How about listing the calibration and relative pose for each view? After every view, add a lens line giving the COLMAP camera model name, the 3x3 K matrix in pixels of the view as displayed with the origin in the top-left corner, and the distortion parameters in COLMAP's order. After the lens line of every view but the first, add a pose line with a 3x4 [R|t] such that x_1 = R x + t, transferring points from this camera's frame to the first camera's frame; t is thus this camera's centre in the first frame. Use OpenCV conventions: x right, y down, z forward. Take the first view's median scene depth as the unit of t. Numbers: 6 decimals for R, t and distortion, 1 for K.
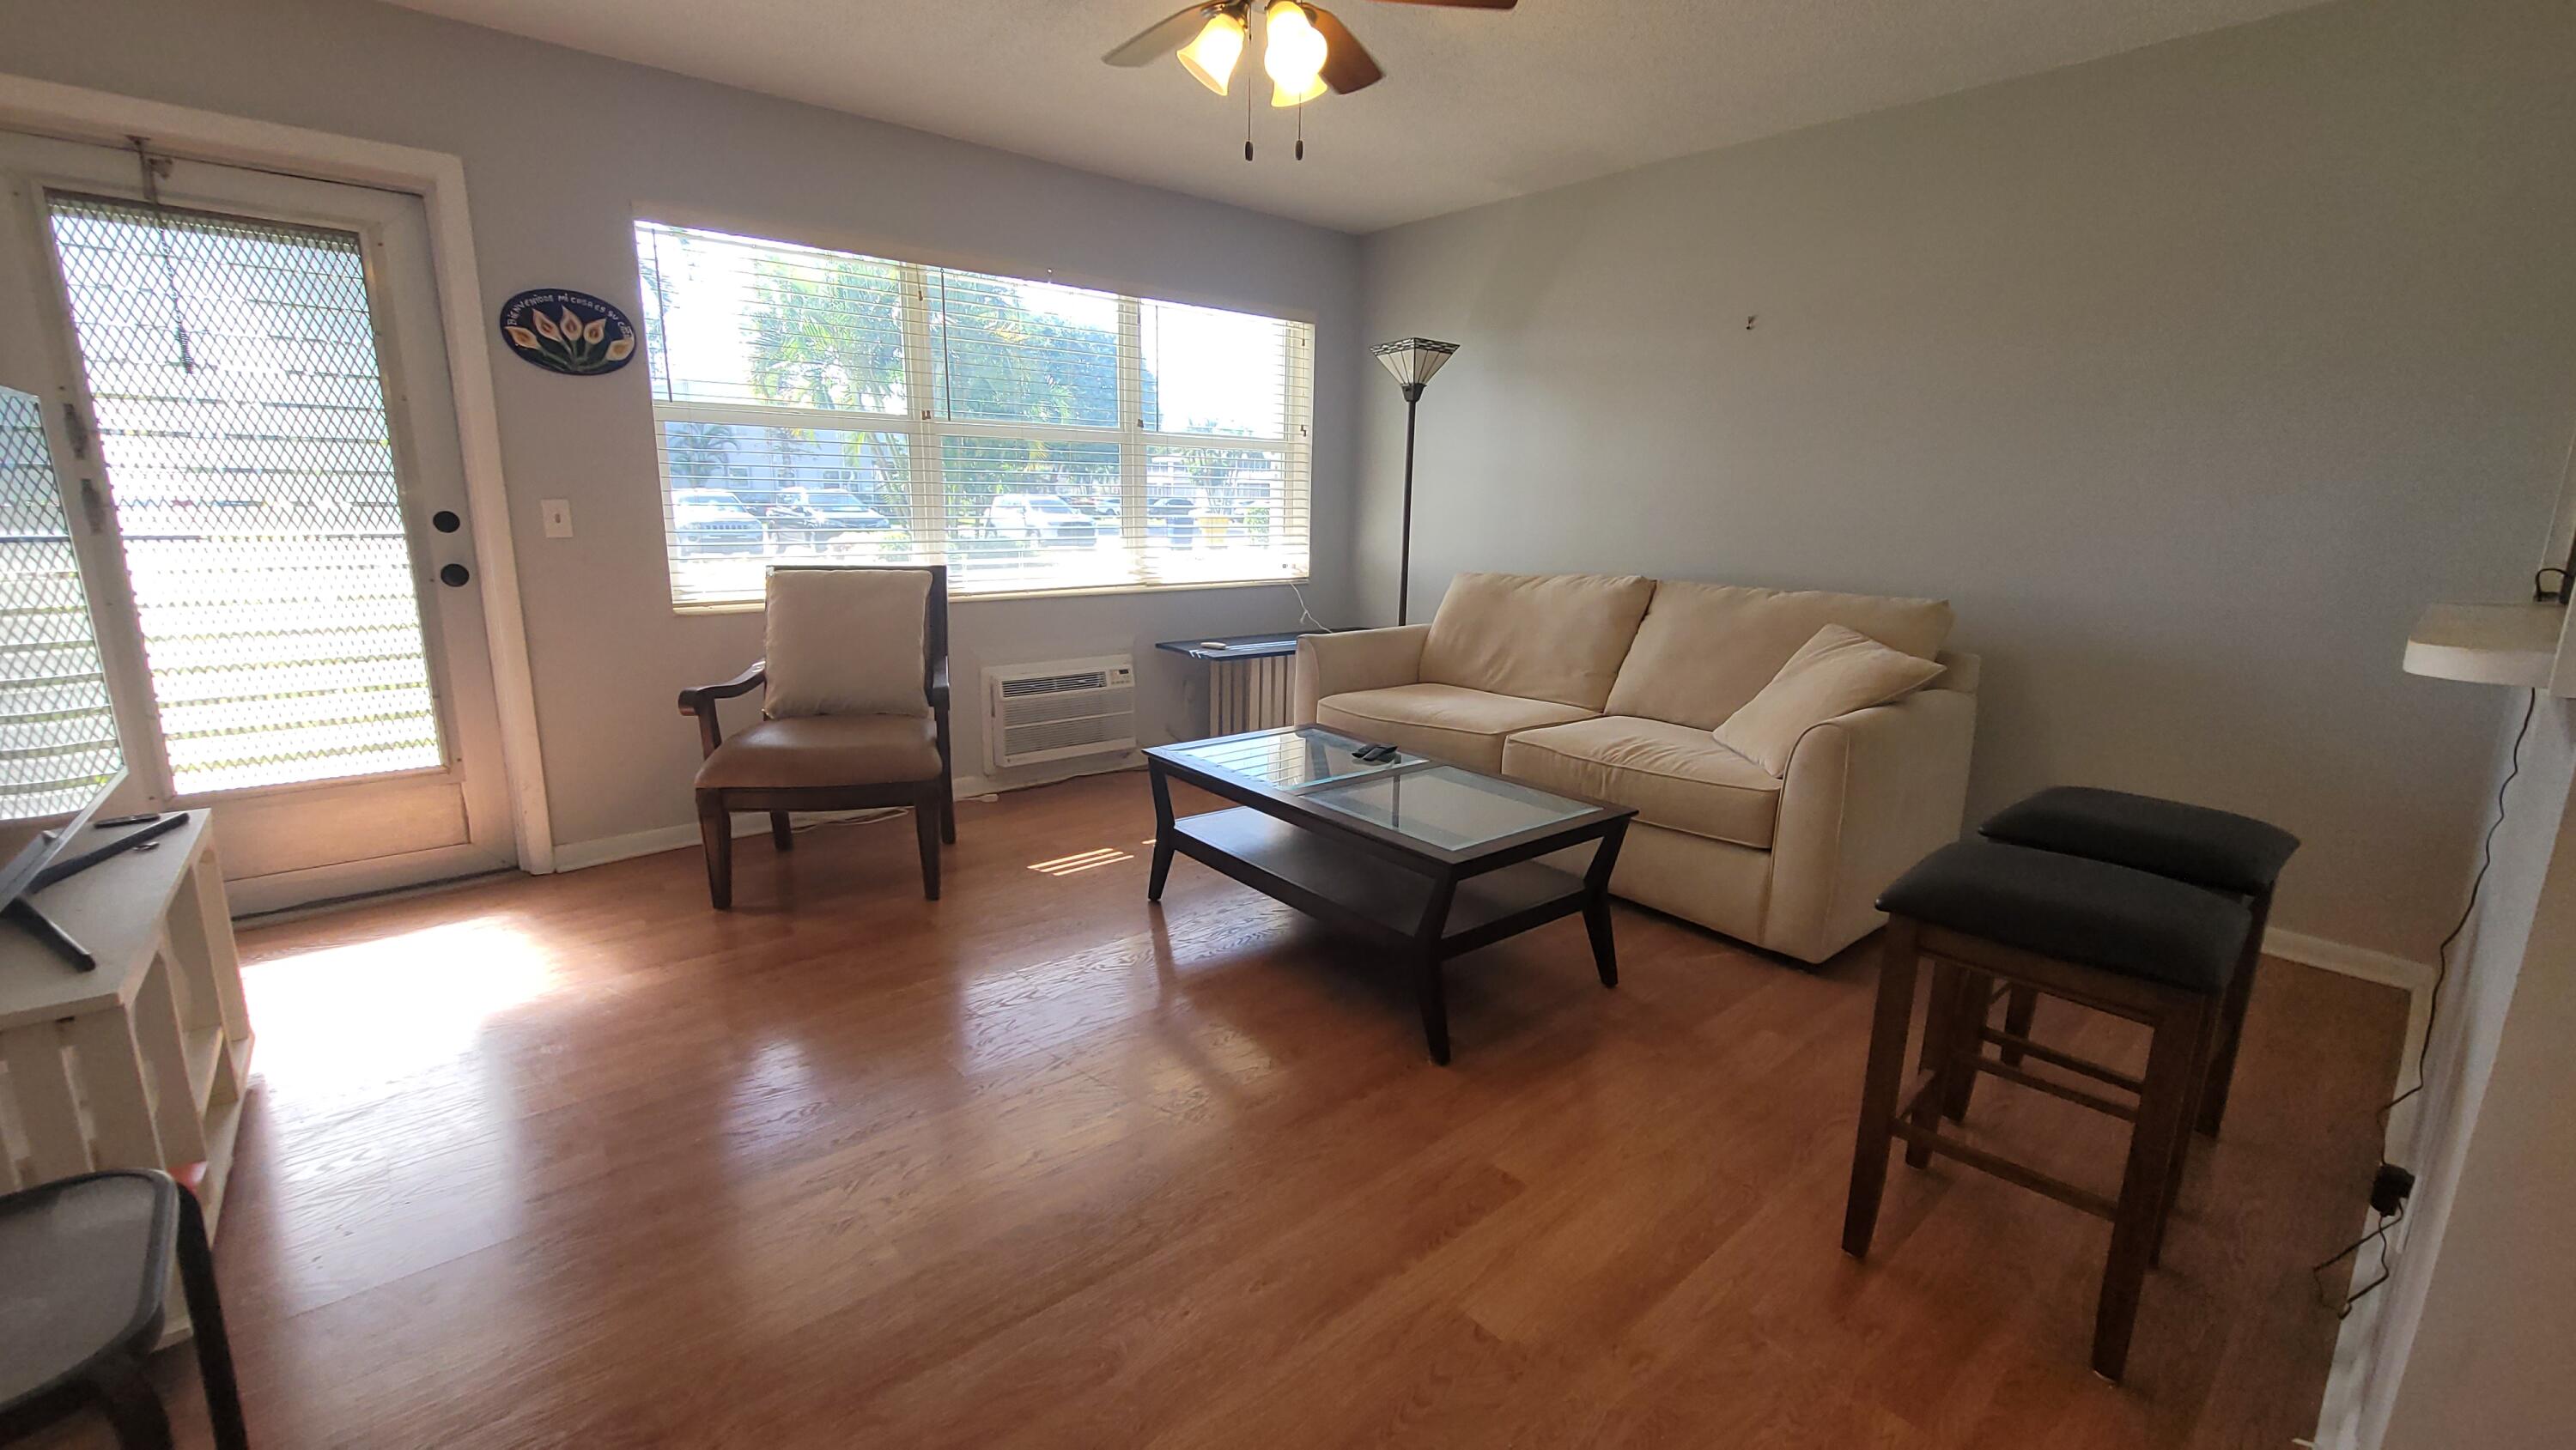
lens RADIAL K [[1056.3, 0, 1298.8], [0, 1056.3, 720.7], [0, 0, 1]] dist [0.003809, 0.001537]
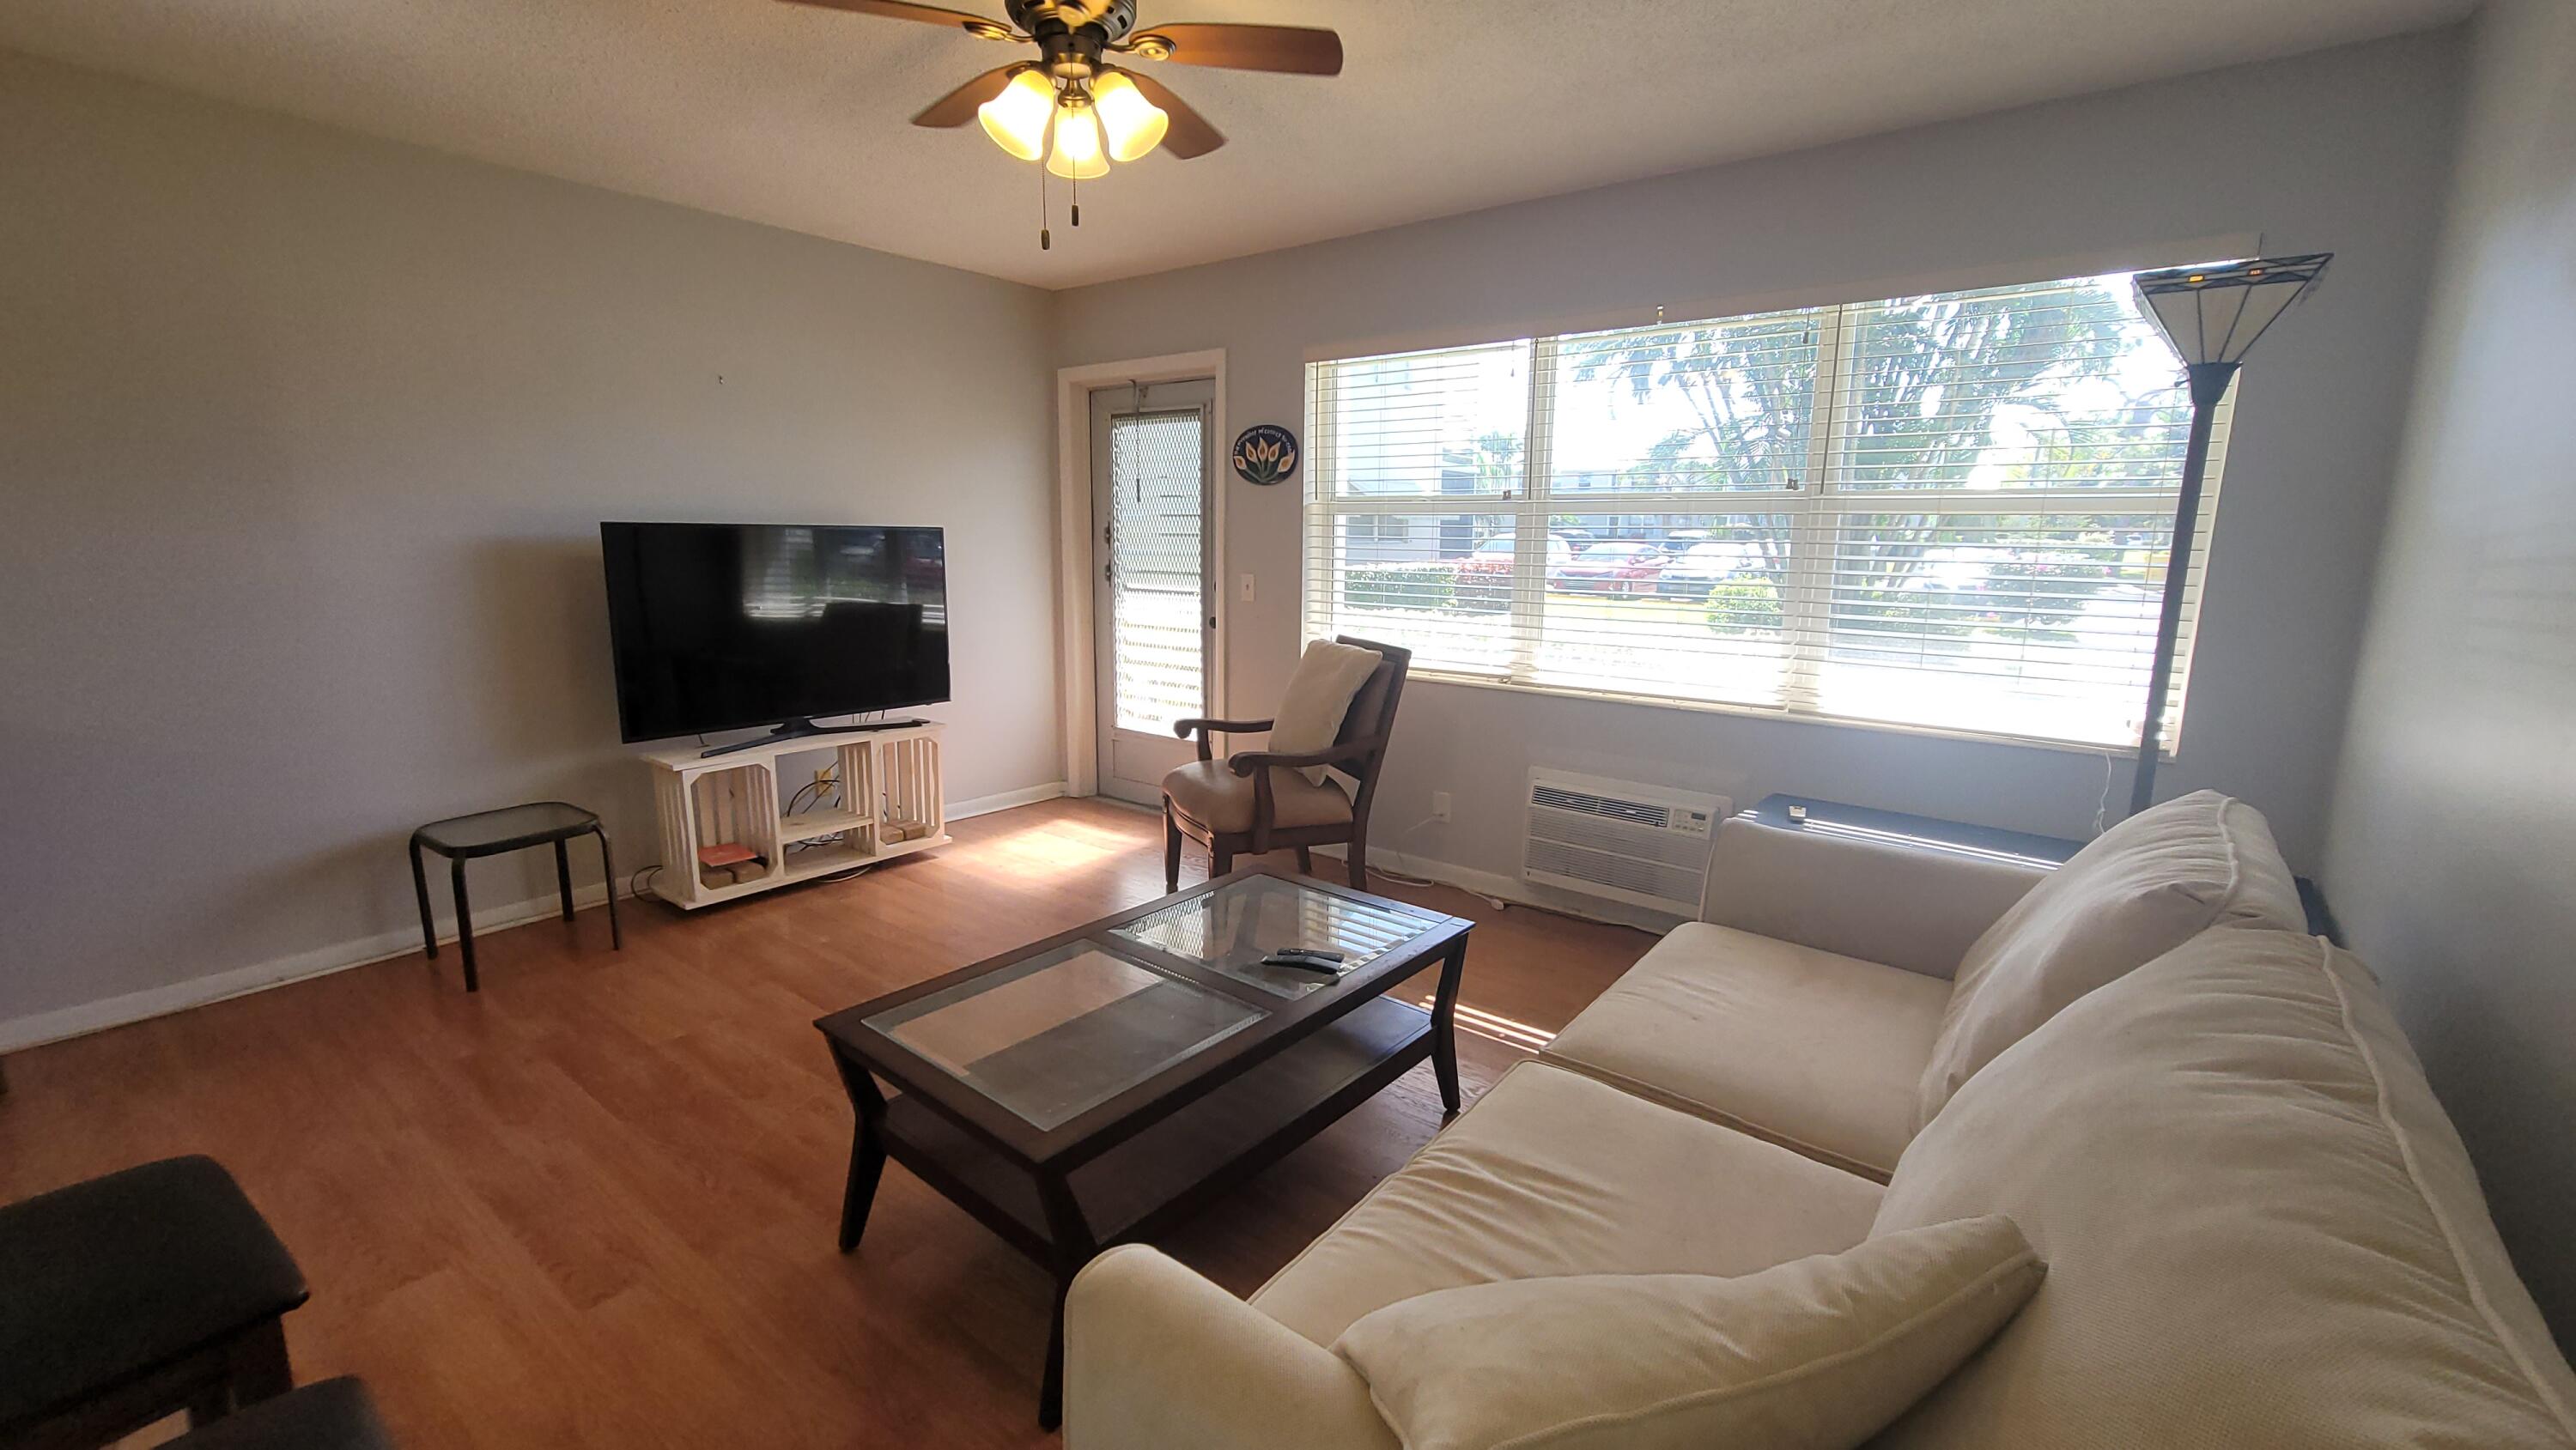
lens RADIAL K [[1056.3, 0, 1270.1], [0, 1056.3, 727.3], [0, 0, 1]] dist [0.003809, 0.001537]
pose [[0.173976, 0.167241, -0.970445, 0.711362], [-0.210759, 0.968962, 0.129202, -0.202905], [0.961932, 0.182052, 0.203824, 0.794131]]
